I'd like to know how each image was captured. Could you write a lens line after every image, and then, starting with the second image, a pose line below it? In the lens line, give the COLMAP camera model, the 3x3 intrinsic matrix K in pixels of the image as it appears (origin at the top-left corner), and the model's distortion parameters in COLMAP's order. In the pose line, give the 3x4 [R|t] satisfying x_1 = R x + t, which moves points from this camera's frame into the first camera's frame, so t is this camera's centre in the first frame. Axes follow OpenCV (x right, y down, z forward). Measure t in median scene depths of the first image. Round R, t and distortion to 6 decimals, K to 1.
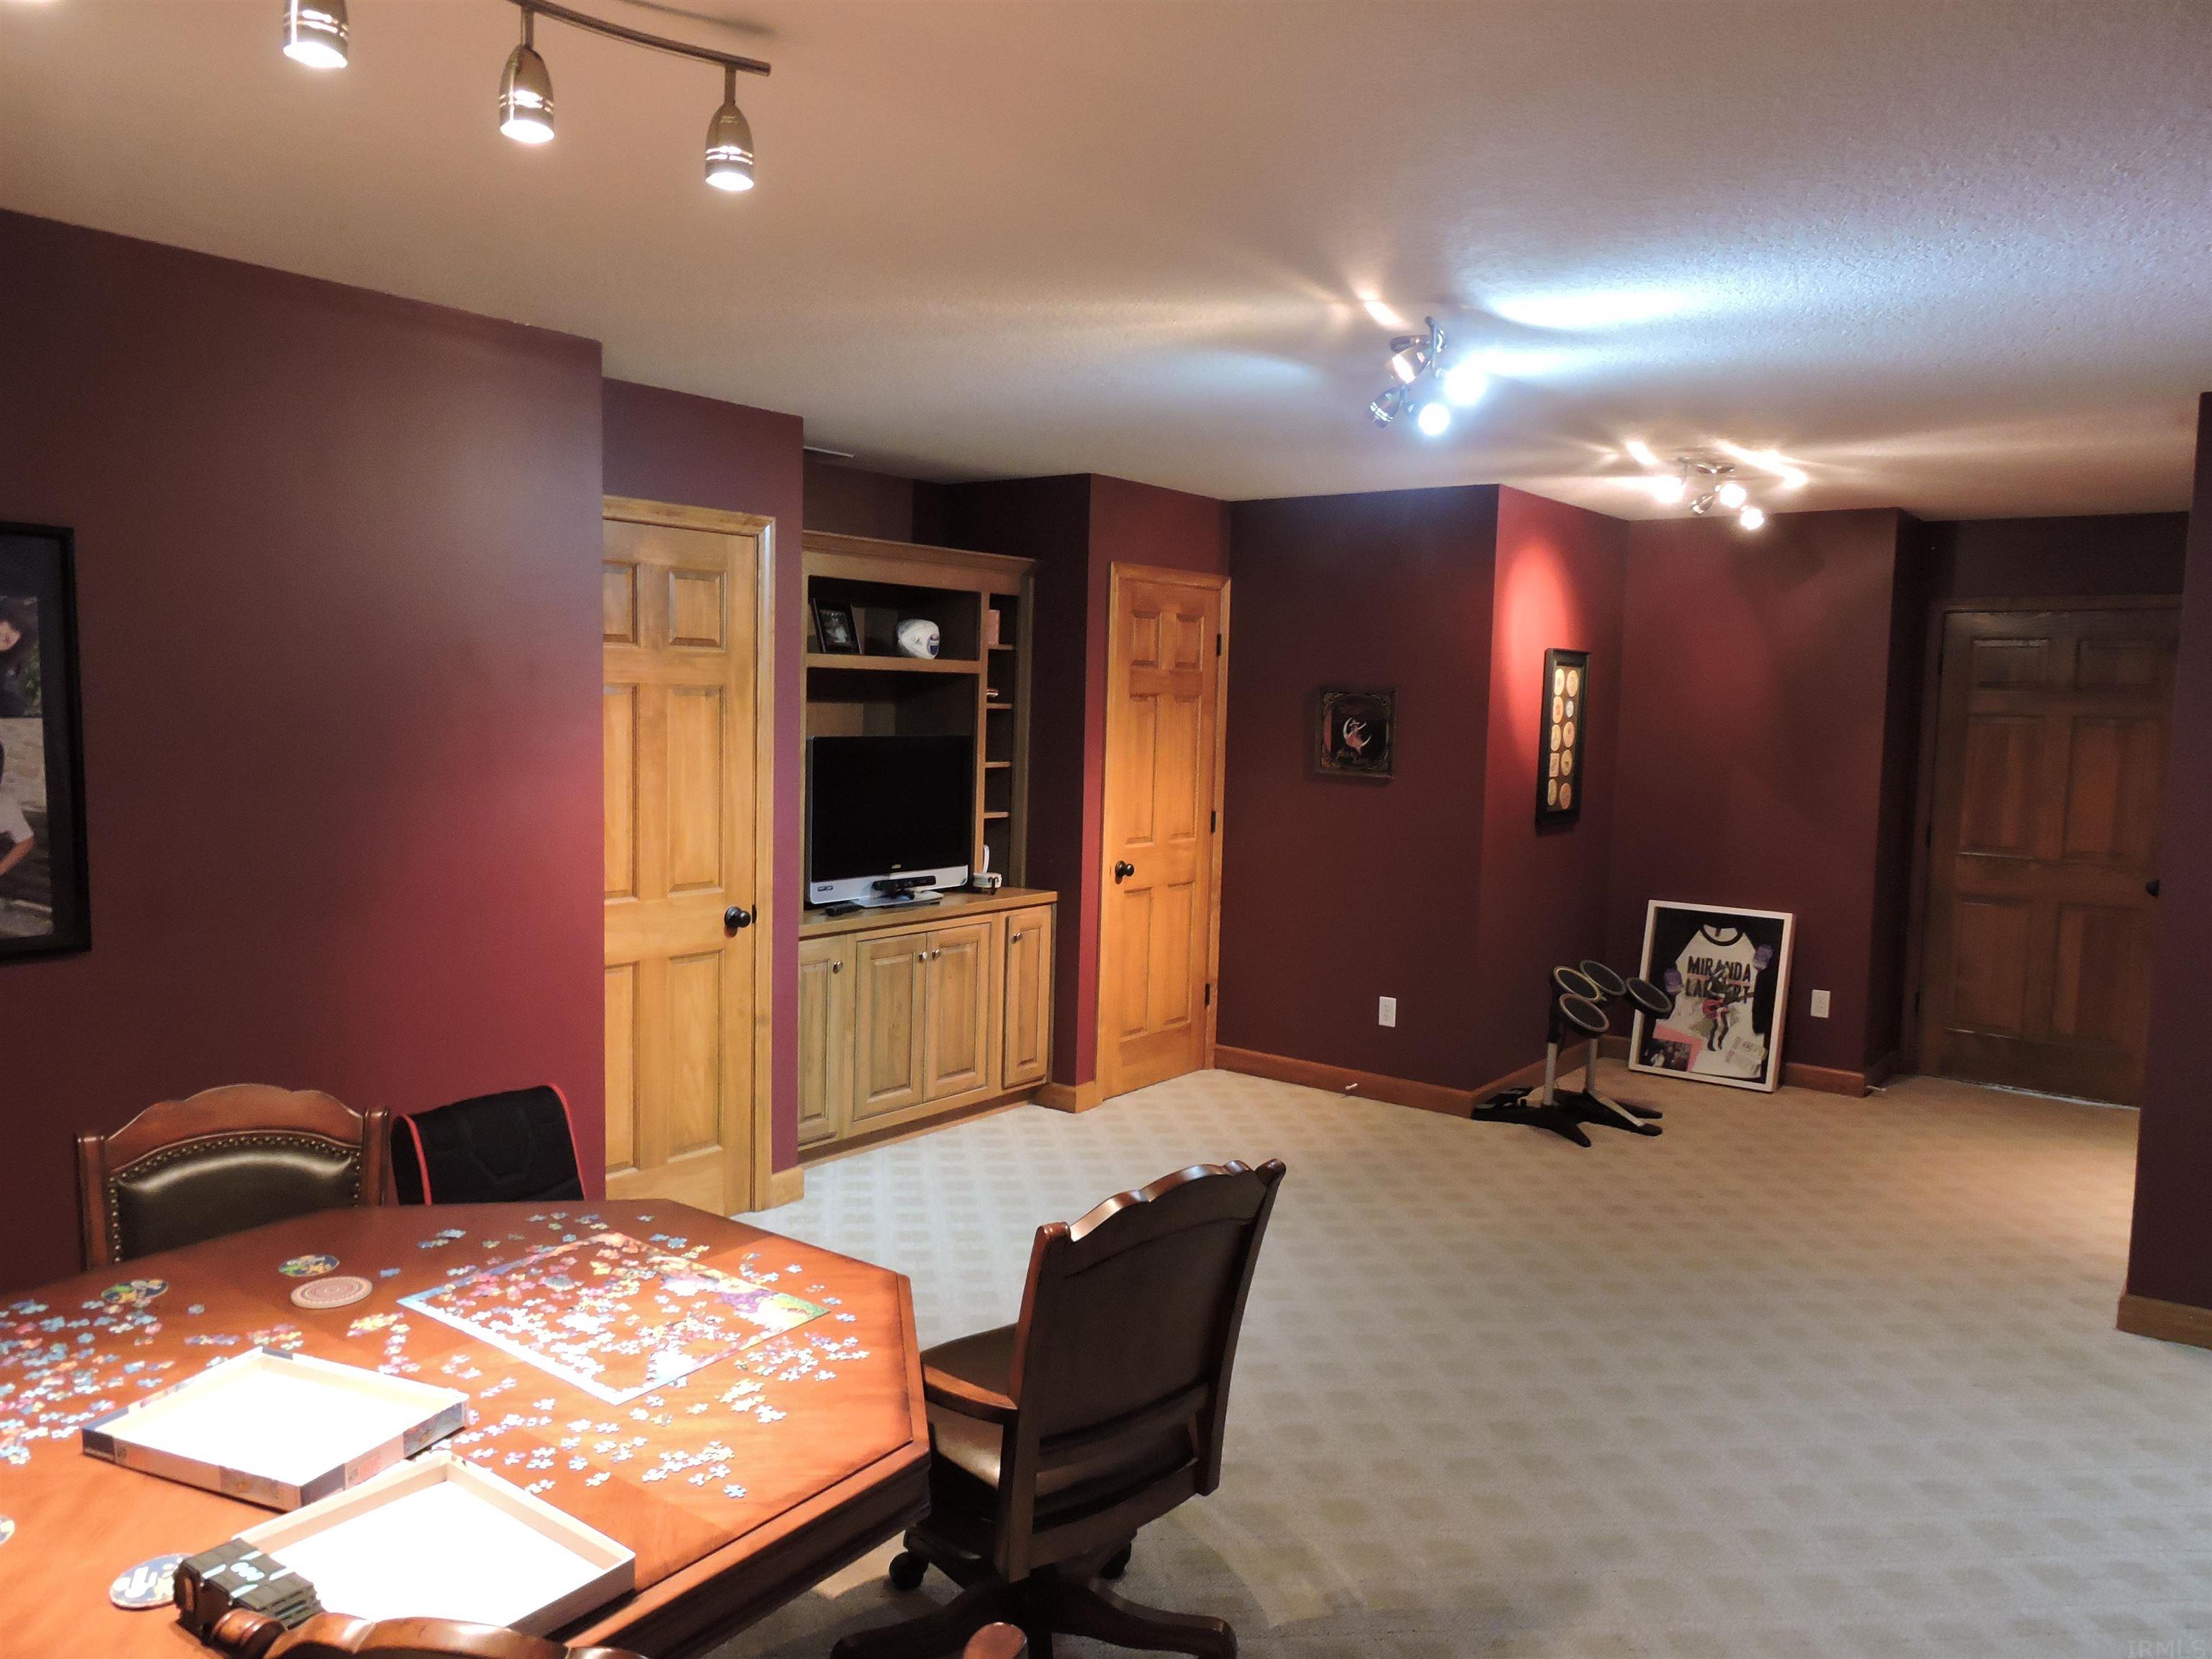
lens RADIAL K [[1558.3, 0, 1100.8], [0, 1558.3, 839.6], [0, 0, 1]] dist [-0.016101, 0.006190]
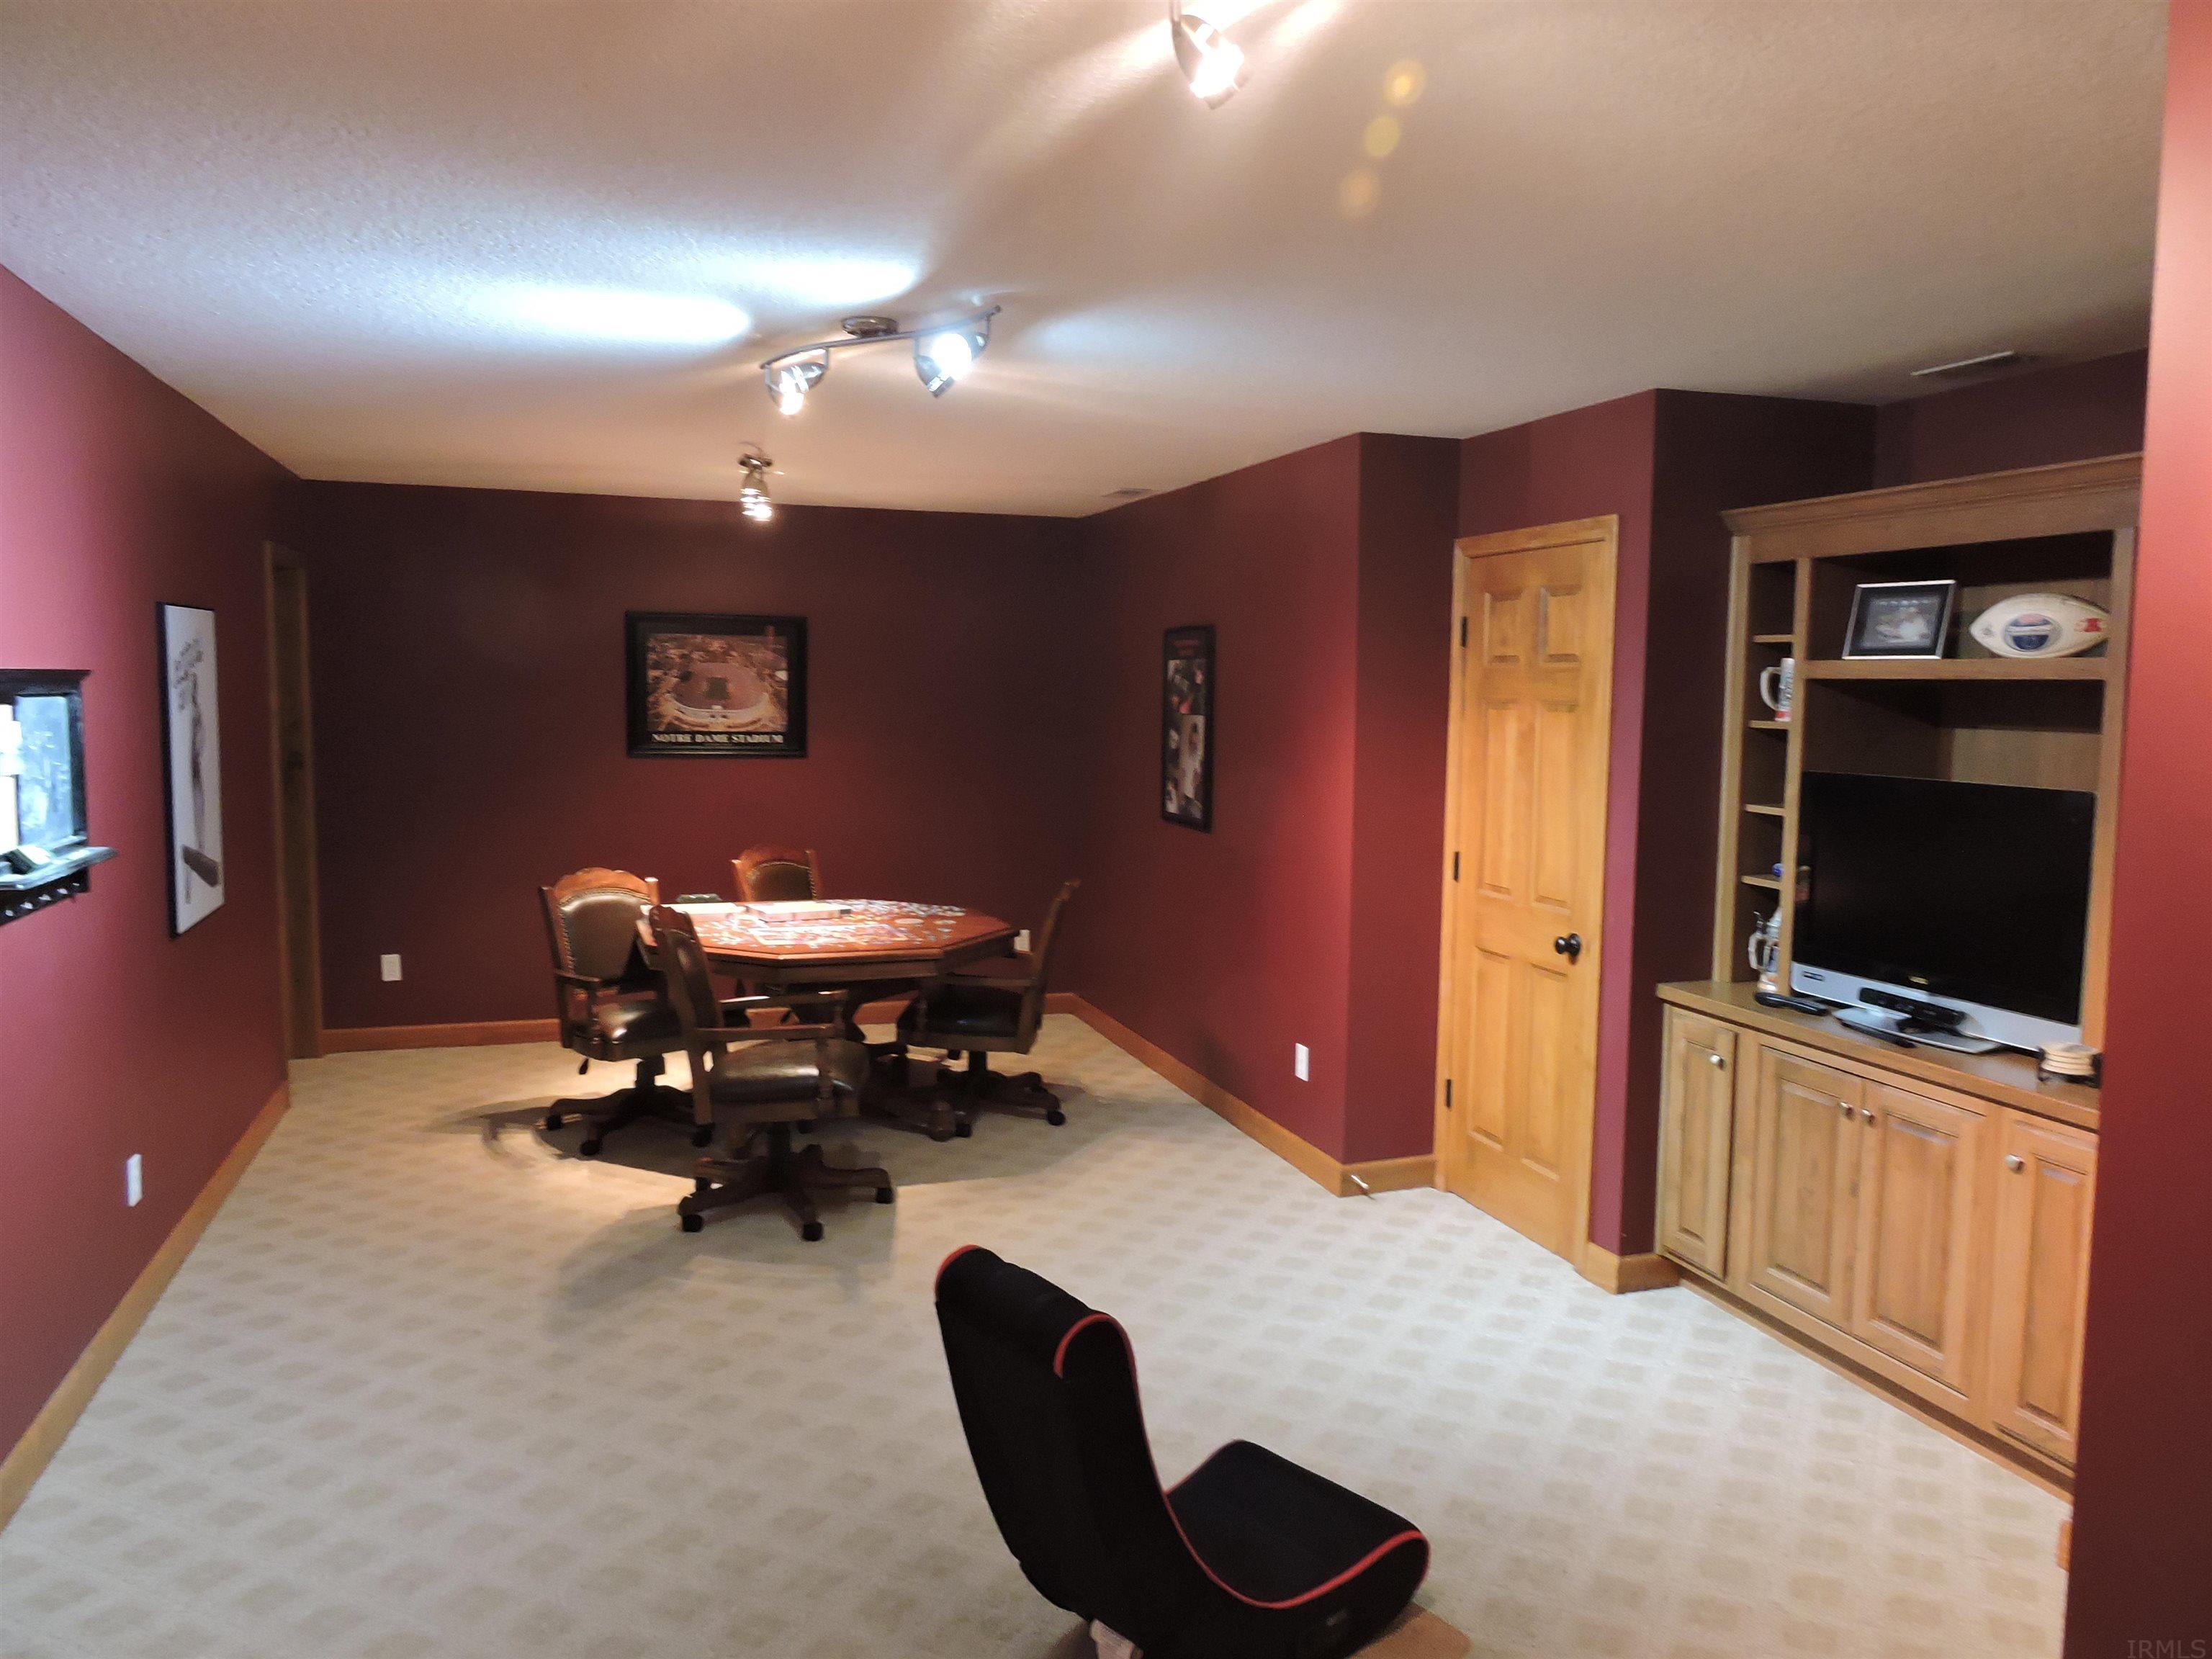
lens RADIAL K [[1558.3, 0, 1118.7], [0, 1558.3, 844.0], [0, 0, 1]] dist [-0.016101, 0.006190]
pose [[-0.553121, 0.051176, -0.831528, 0.574198], [-0.104371, 0.985991, 0.130109, -0.085875], [0.826537, 0.158753, -0.540031, 1.037732]]
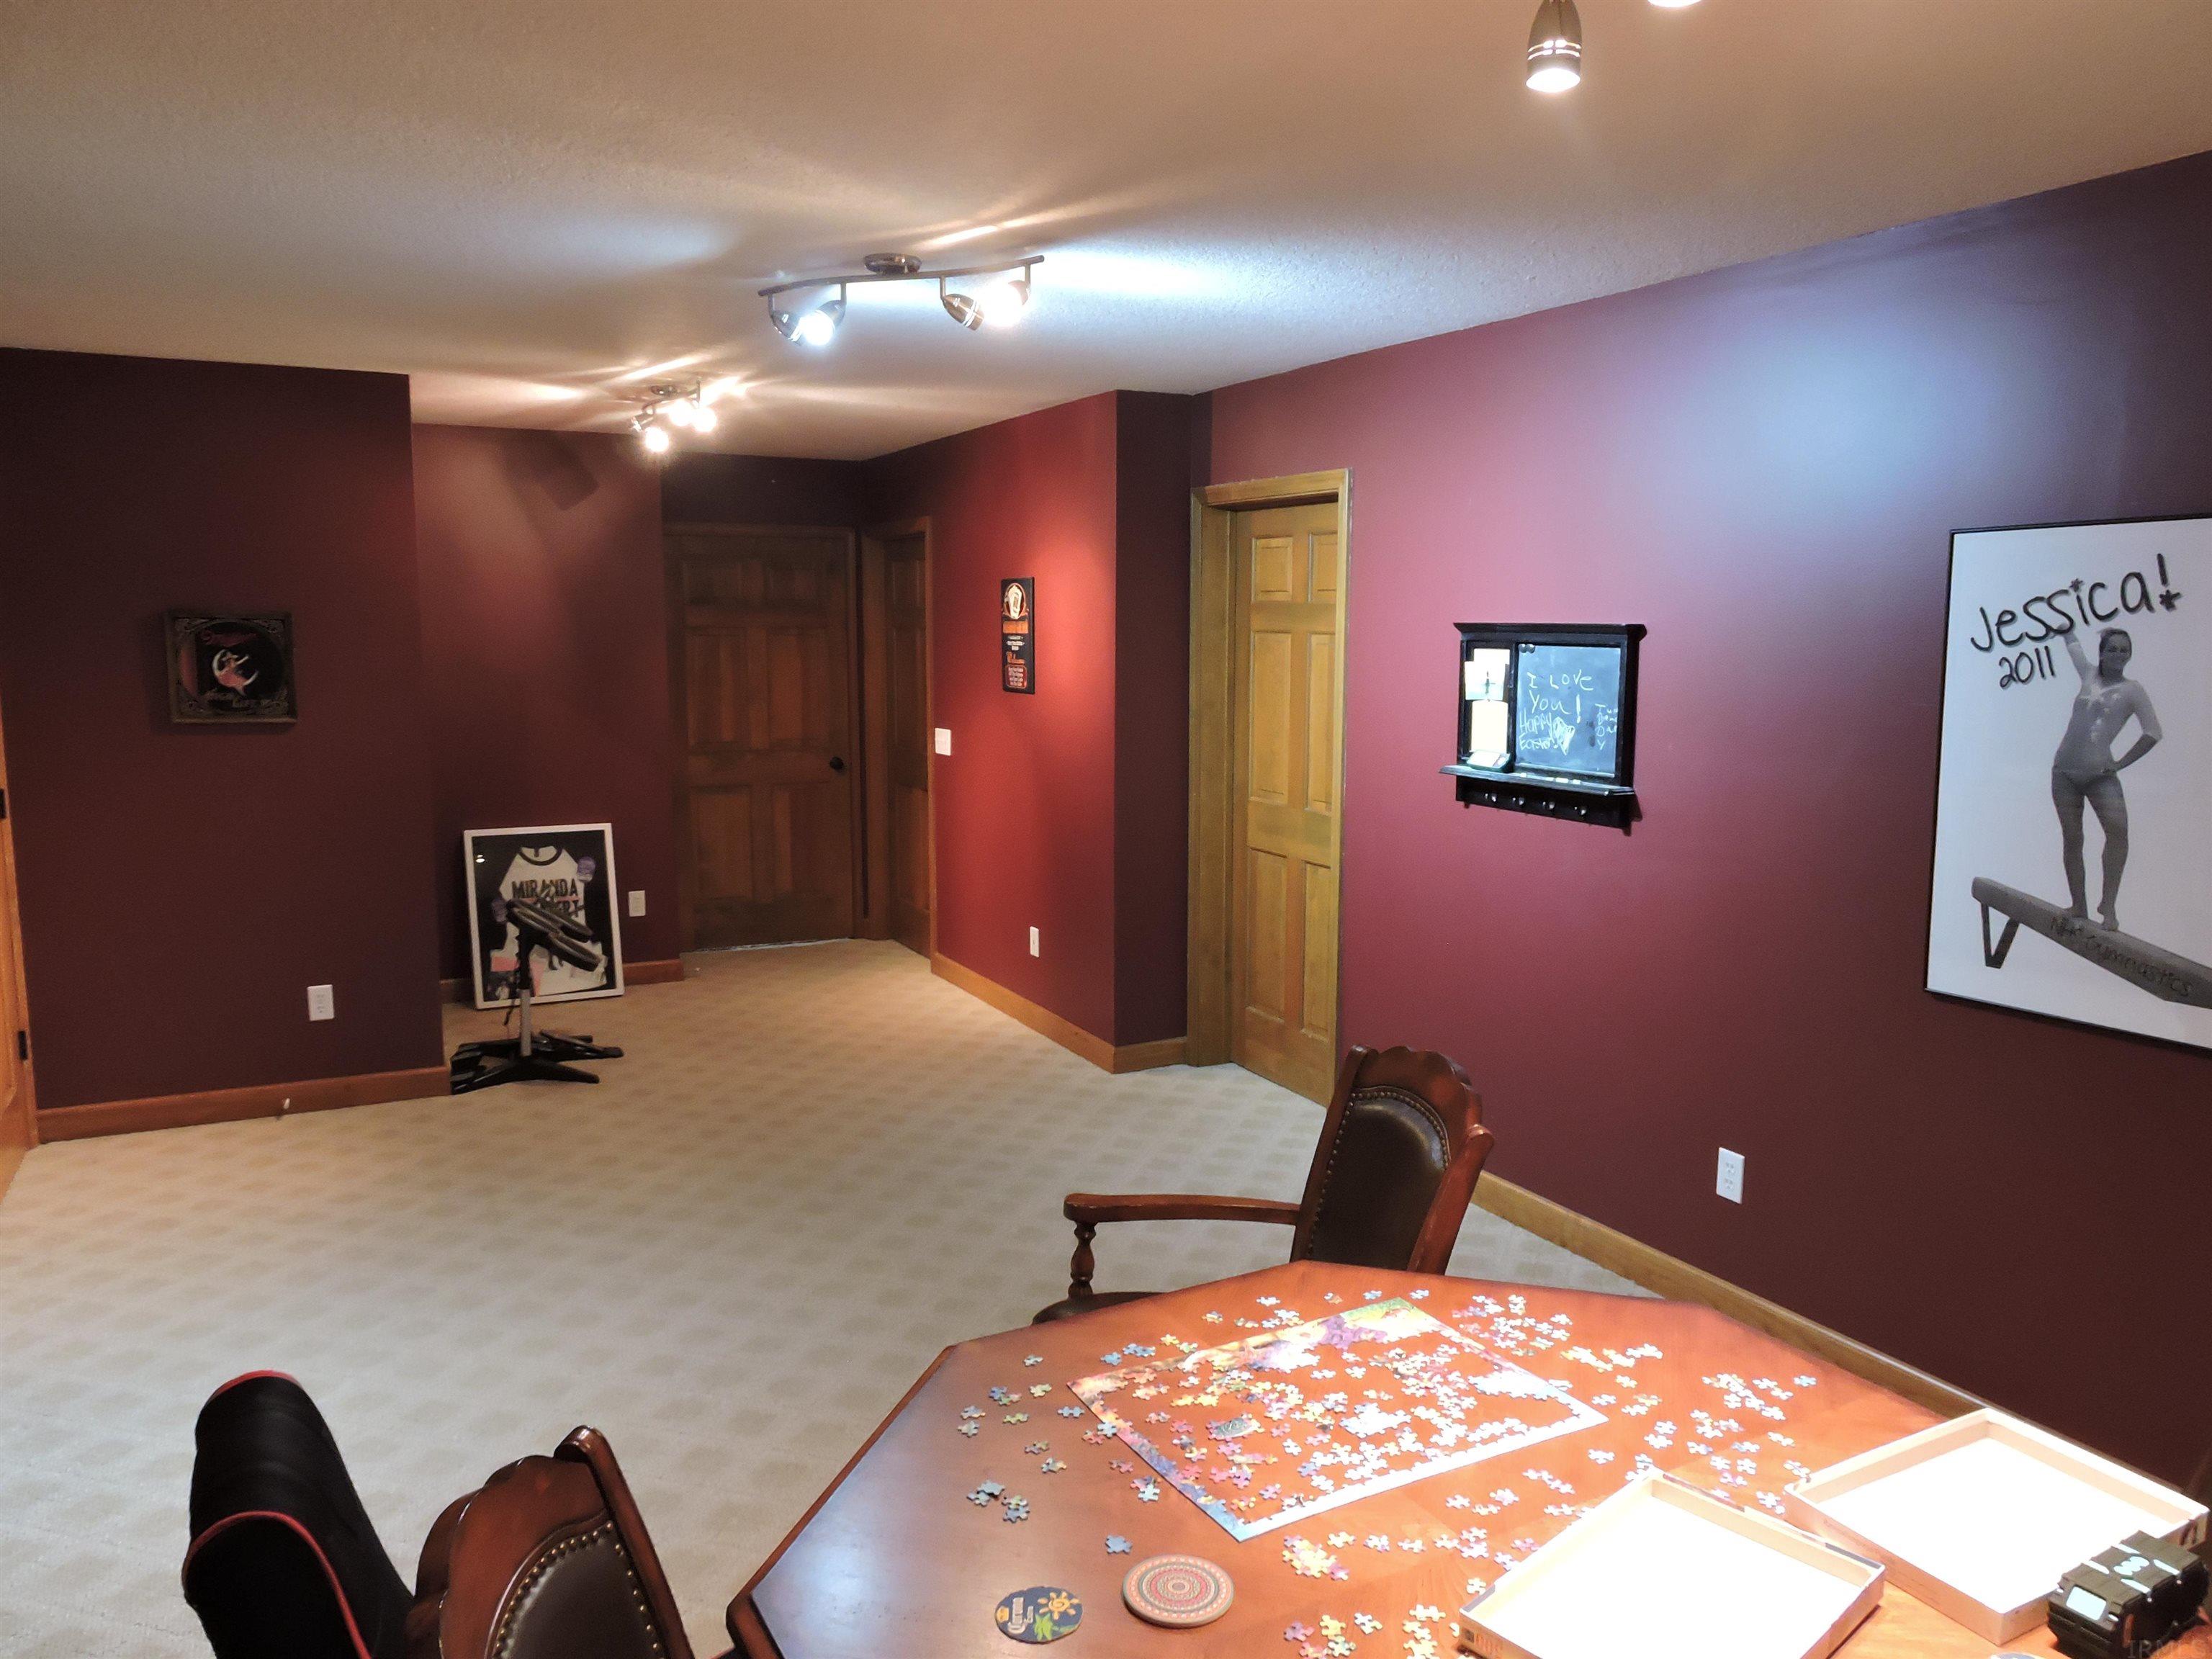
lens RADIAL K [[1558.3, 0, 1118.1], [0, 1558.3, 832.3], [0, 0, 1]] dist [-0.016101, 0.006190]
pose [[0.419031, -0.138106, 0.897407, -0.405782], [0.087469, 0.989908, 0.111499, -0.038180], [-0.903749, 0.031774, 0.426882, 0.284295]]
